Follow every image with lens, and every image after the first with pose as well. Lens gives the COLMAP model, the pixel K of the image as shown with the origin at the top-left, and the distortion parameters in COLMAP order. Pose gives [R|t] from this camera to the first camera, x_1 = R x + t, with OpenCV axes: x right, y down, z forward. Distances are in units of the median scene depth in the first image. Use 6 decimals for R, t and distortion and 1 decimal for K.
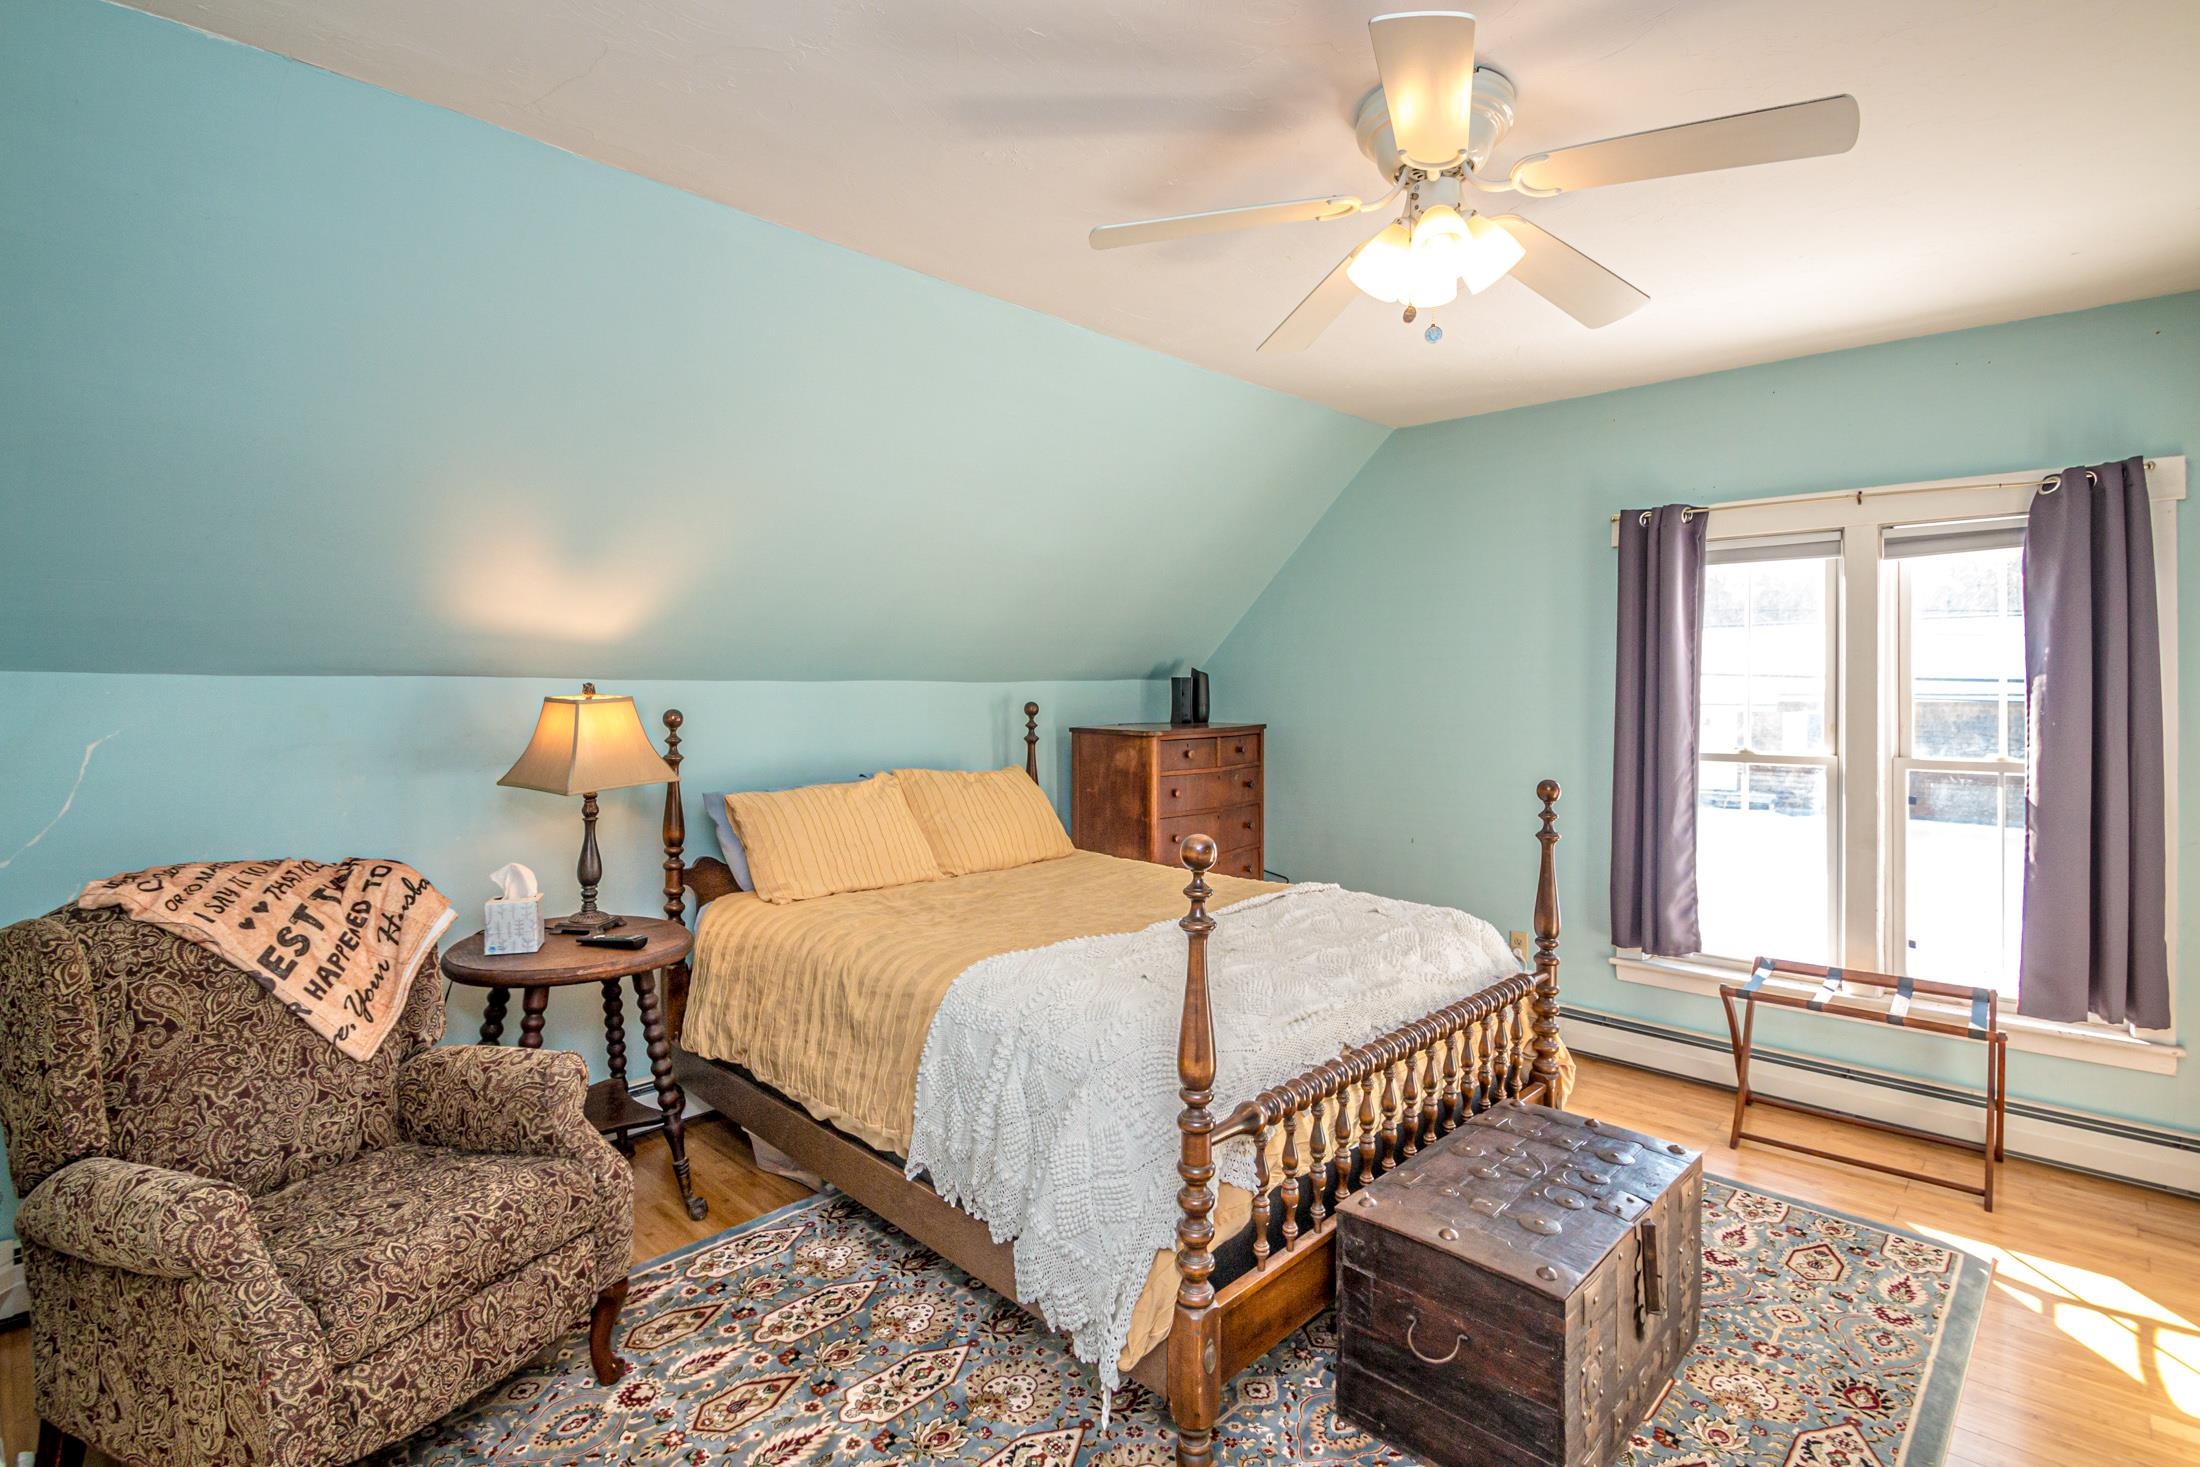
lens RADIAL K [[1064.5, 0, 1061.1], [0, 1064.5, 720.3], [0, 0, 1]] dist [0.006321, -0.013956]
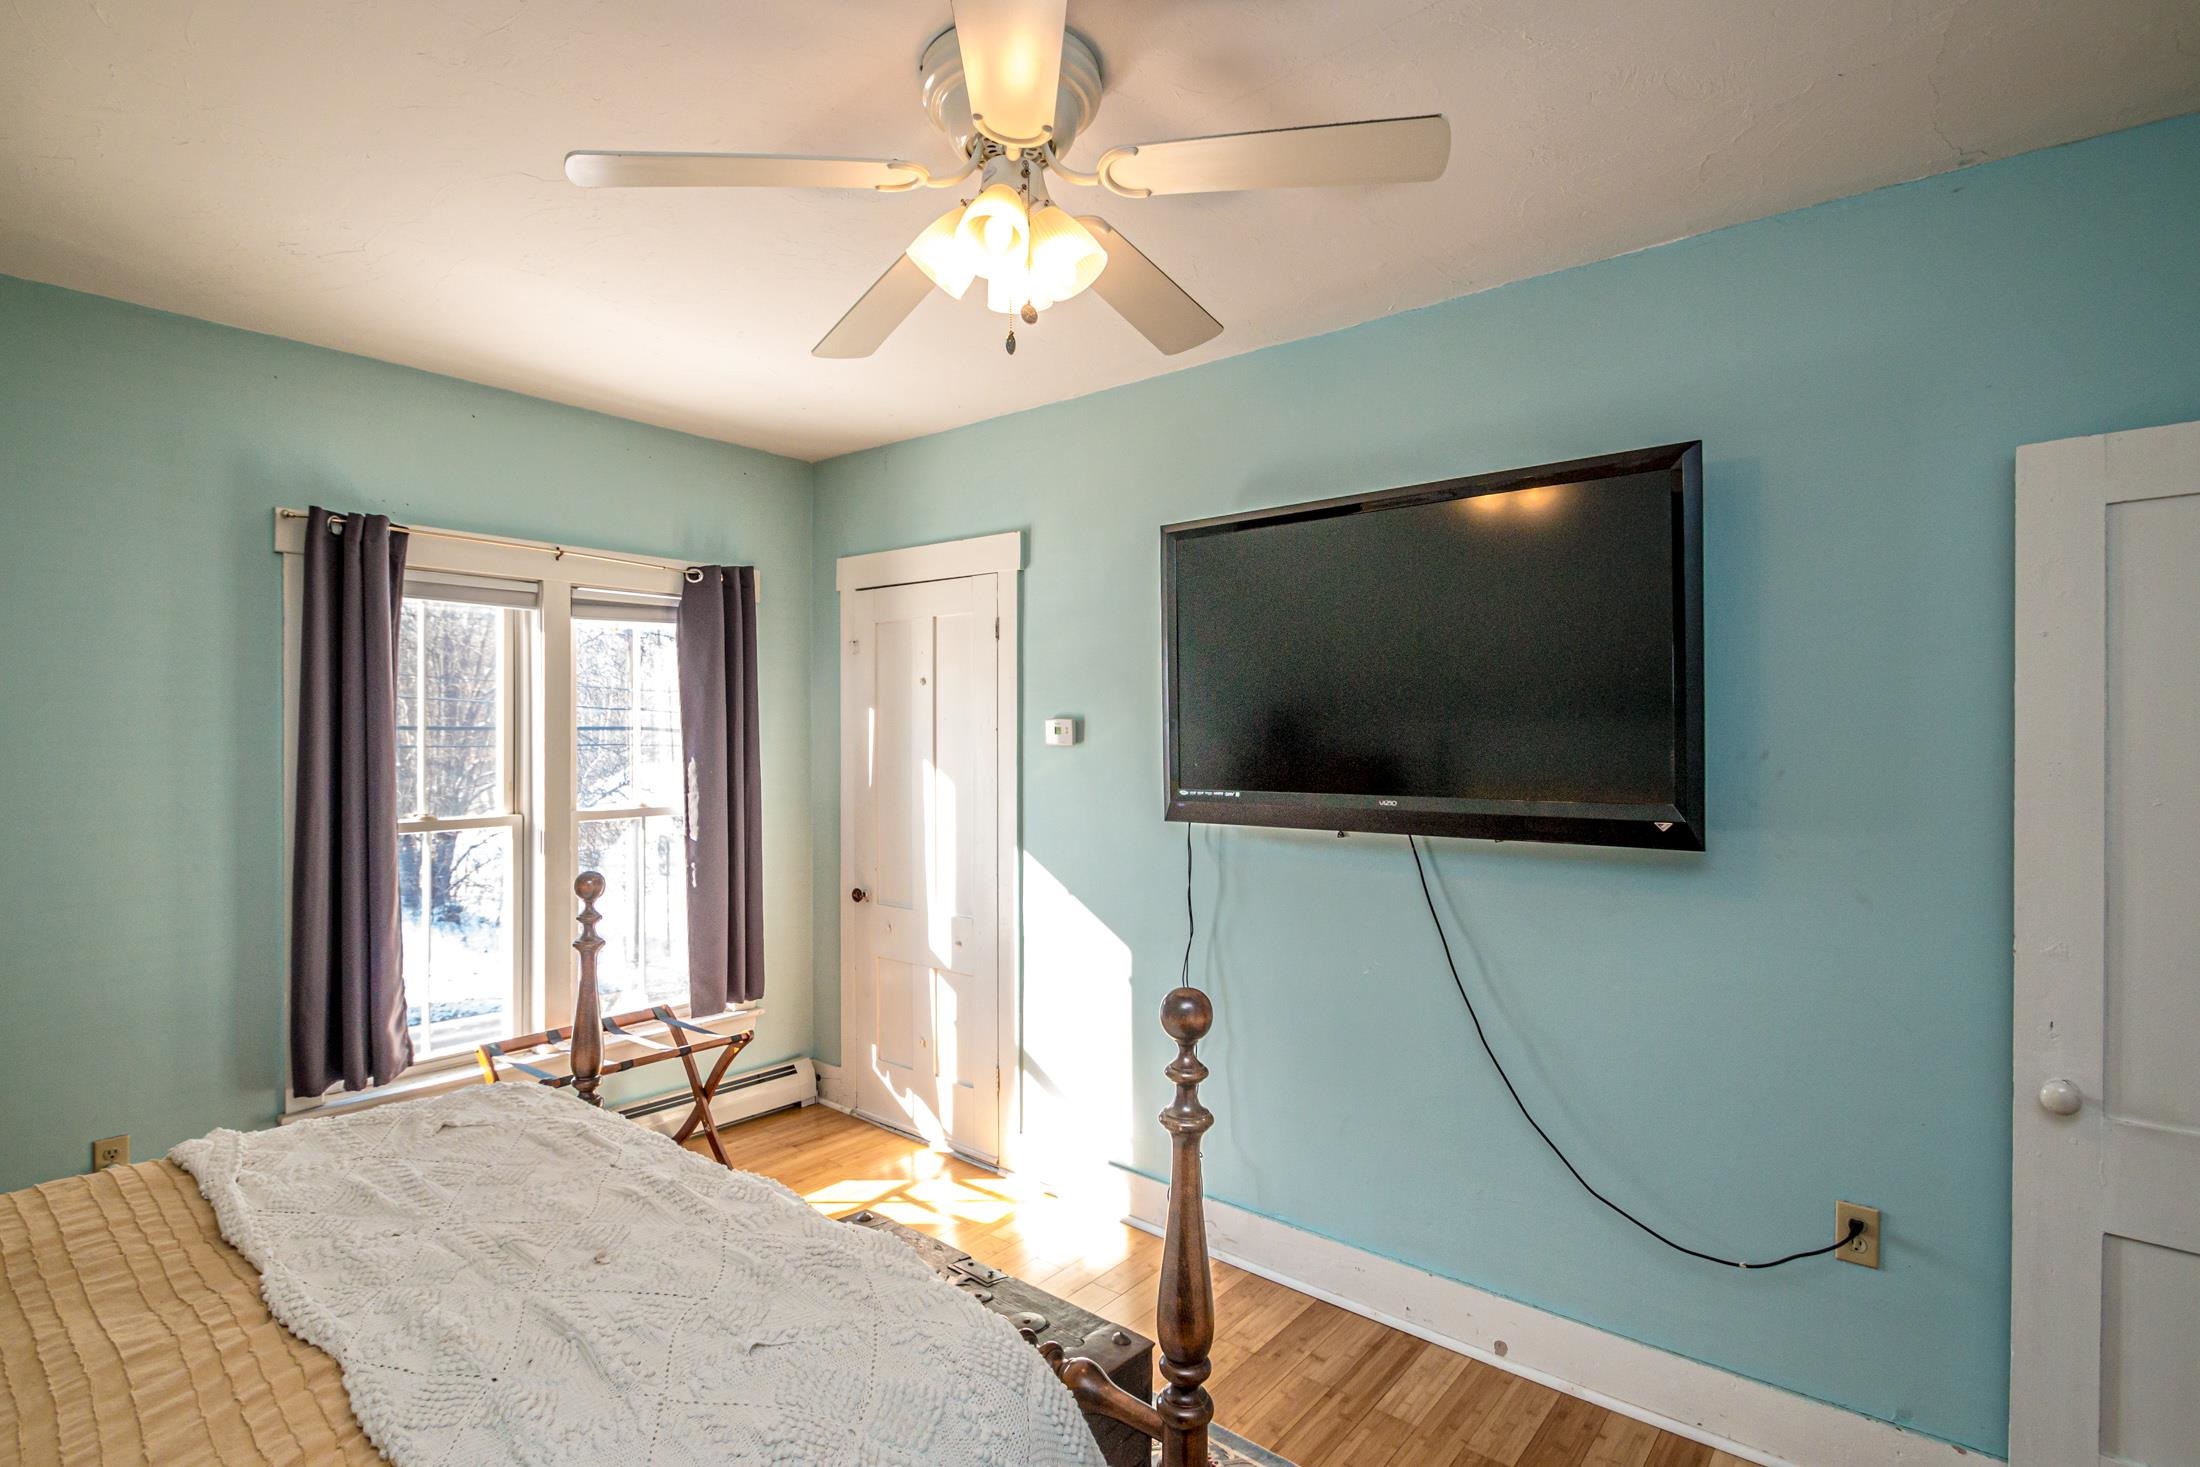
lens RADIAL K [[1057.5, 0, 1100.3], [0, 1057.5, 750.3], [0, 0, 1]] dist [0.002323, -0.009274]
pose [[-0.080699, -0.017379, 0.996587, -0.281455], [0.028034, 0.999413, 0.019699, -0.030377], [-0.996344, 0.029528, -0.080164, 0.581056]]
